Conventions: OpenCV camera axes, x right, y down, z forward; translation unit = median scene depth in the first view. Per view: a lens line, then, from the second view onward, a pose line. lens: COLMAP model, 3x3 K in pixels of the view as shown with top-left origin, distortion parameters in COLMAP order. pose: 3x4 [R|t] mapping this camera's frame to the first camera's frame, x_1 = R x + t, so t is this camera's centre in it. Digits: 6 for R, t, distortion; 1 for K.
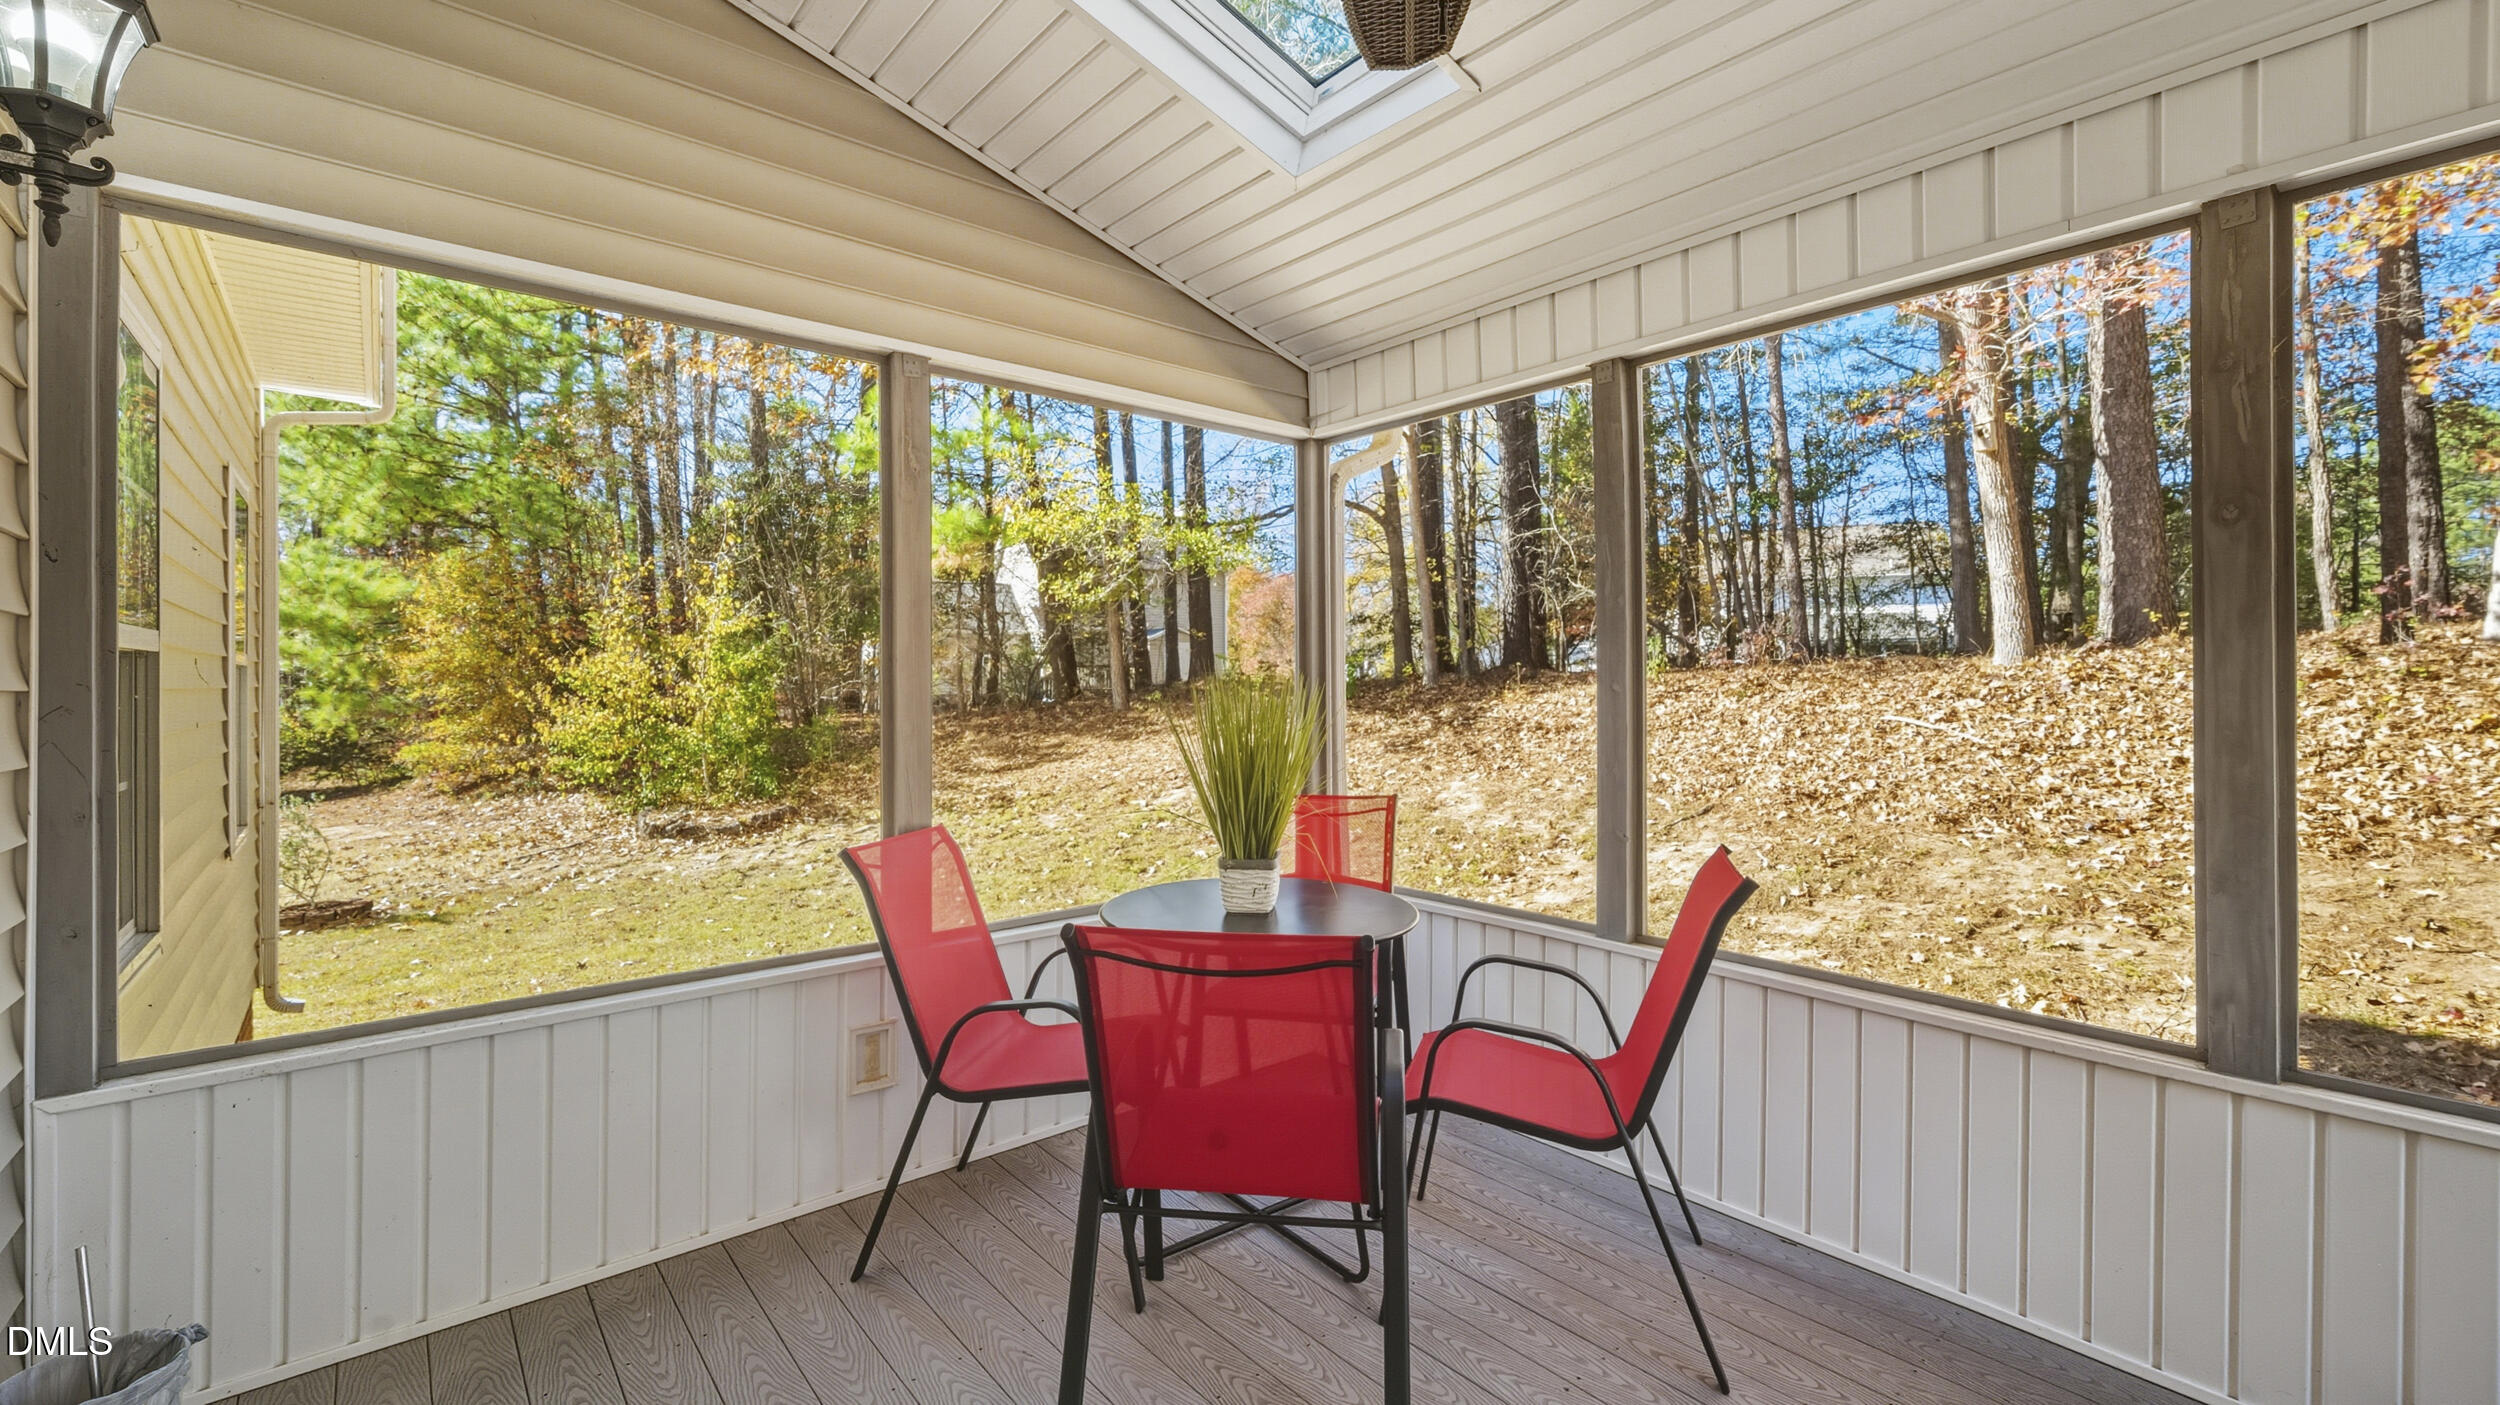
lens RADIAL K [[1013.9, 0, 1241.8], [0, 1013.9, 684.7], [0, 0, 1]] dist [-0.003269, -0.000389]
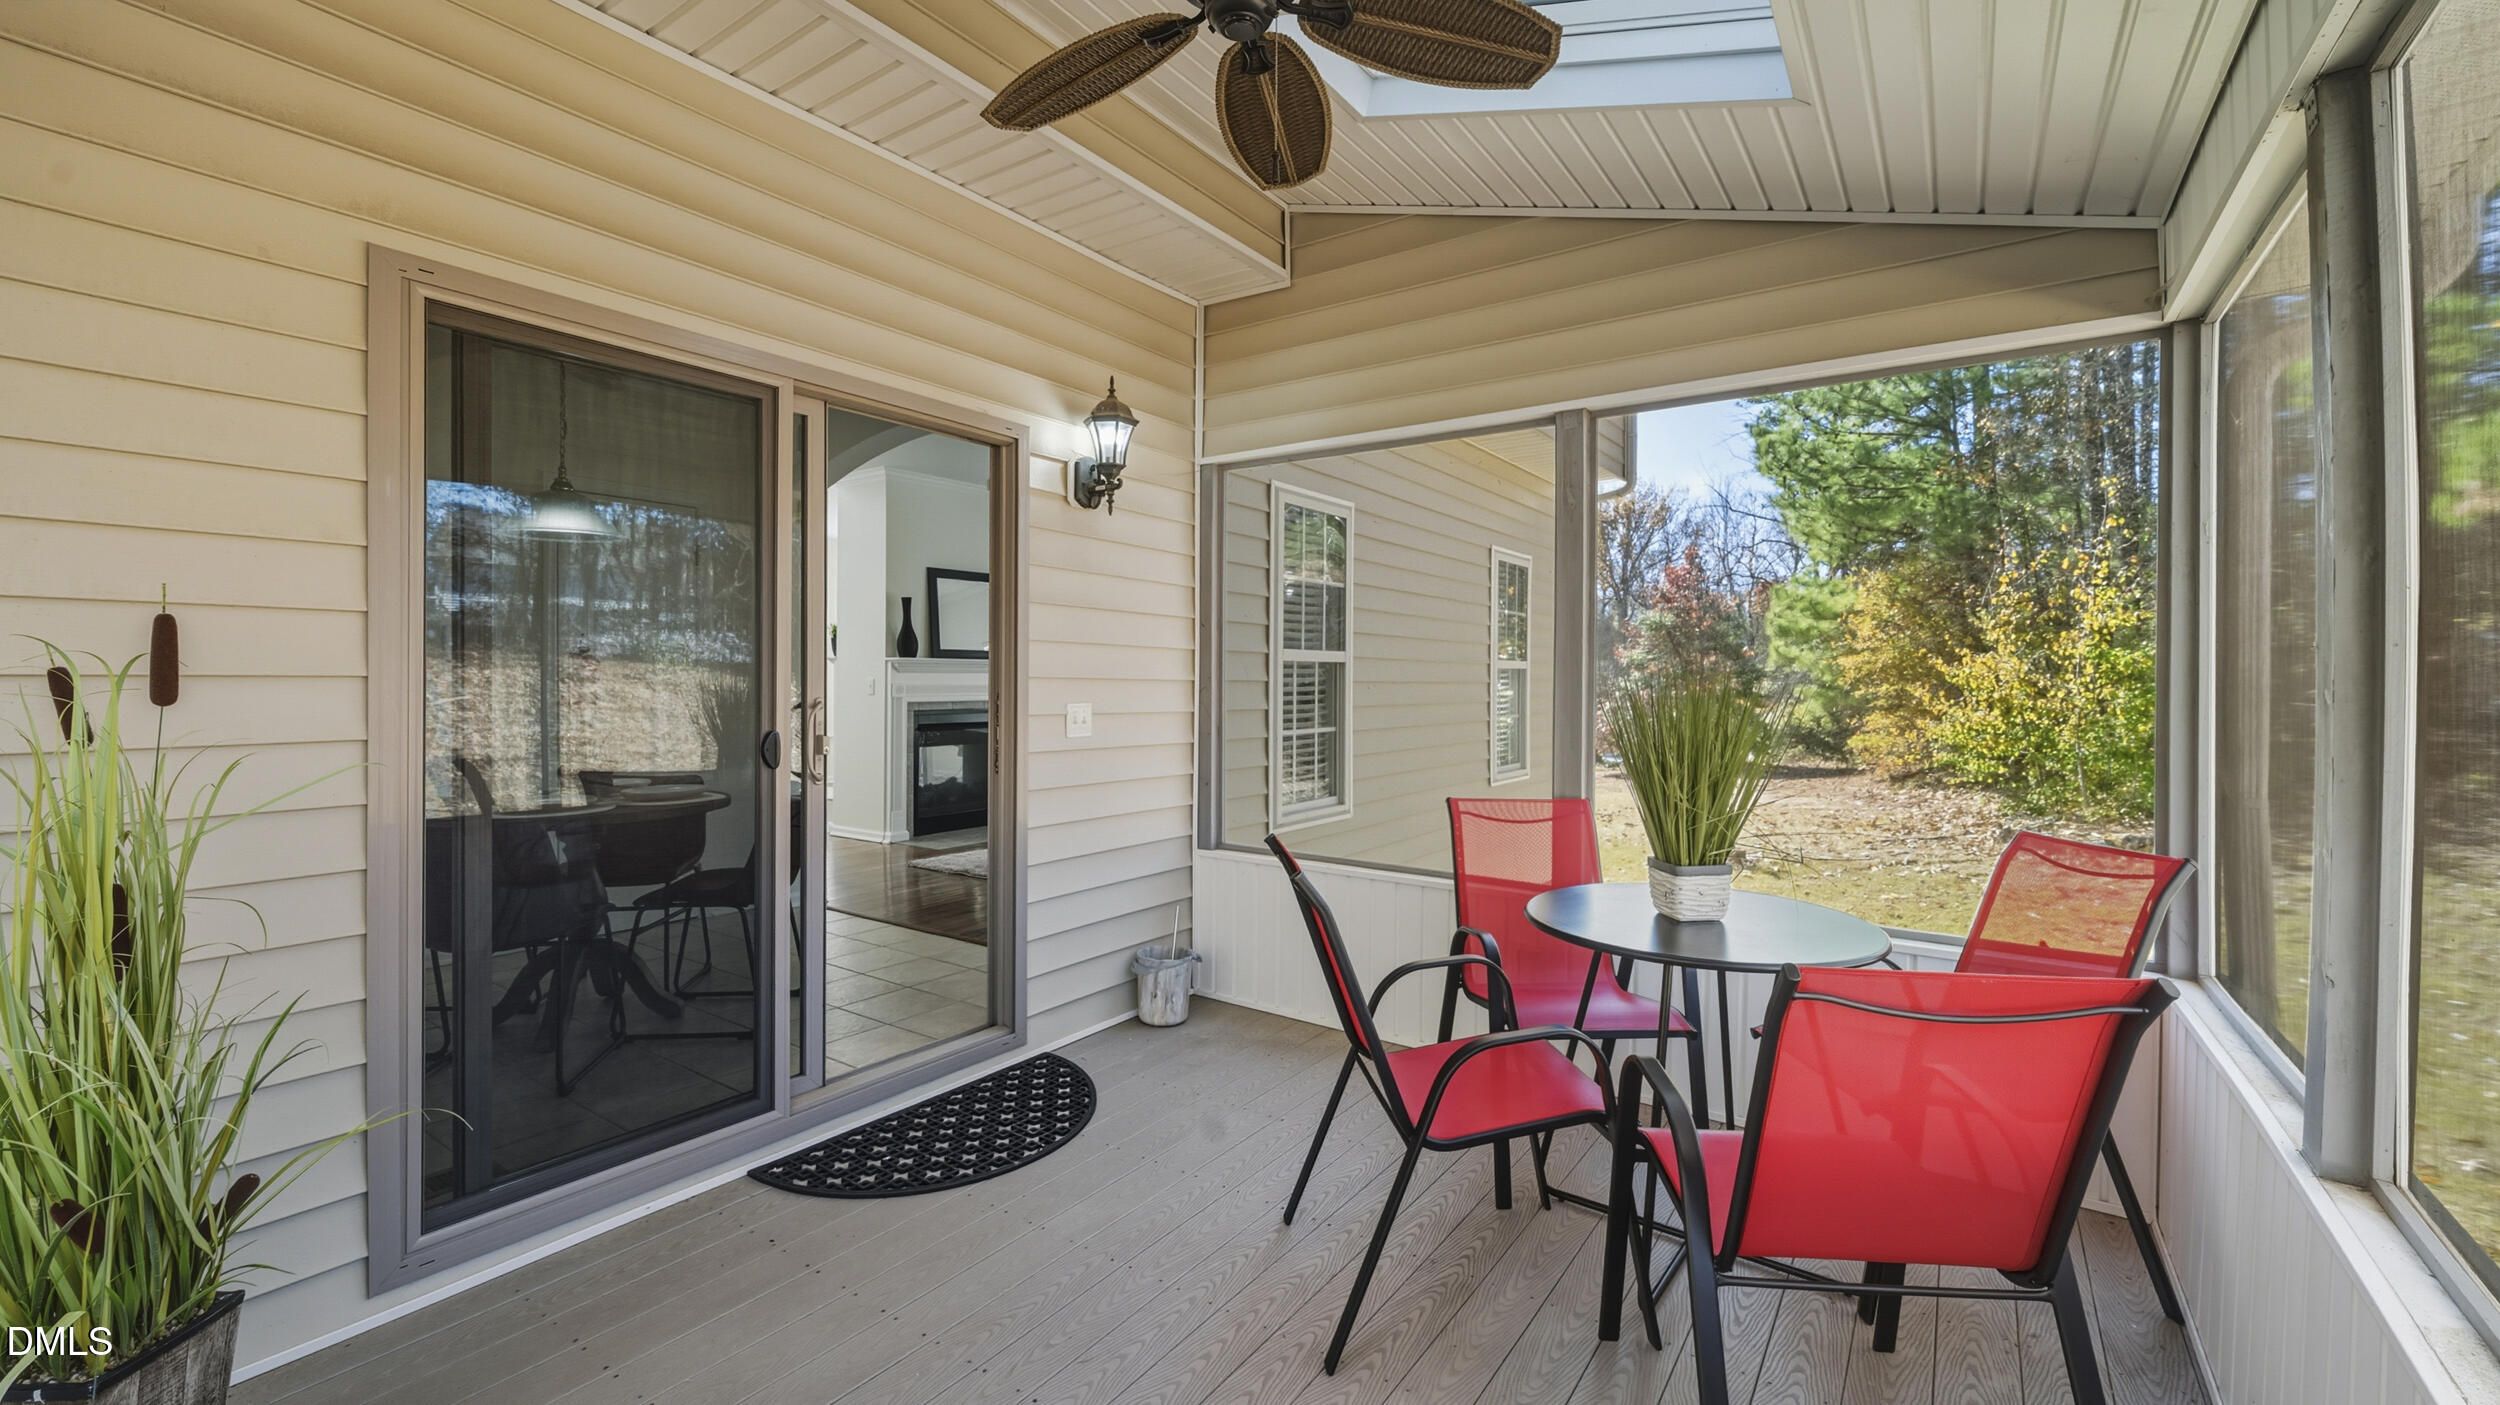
lens RADIAL K [[1013.9, 0, 1285.4], [0, 1013.9, 678.6], [0, 0, 1]] dist [-0.003269, -0.000389]
pose [[0.278219, 0.003431, -0.960511, 0.170552], [-0.009264, 0.999957, 0.000888, -0.000166], [0.960473, 0.008651, 0.278239, 0.073526]]
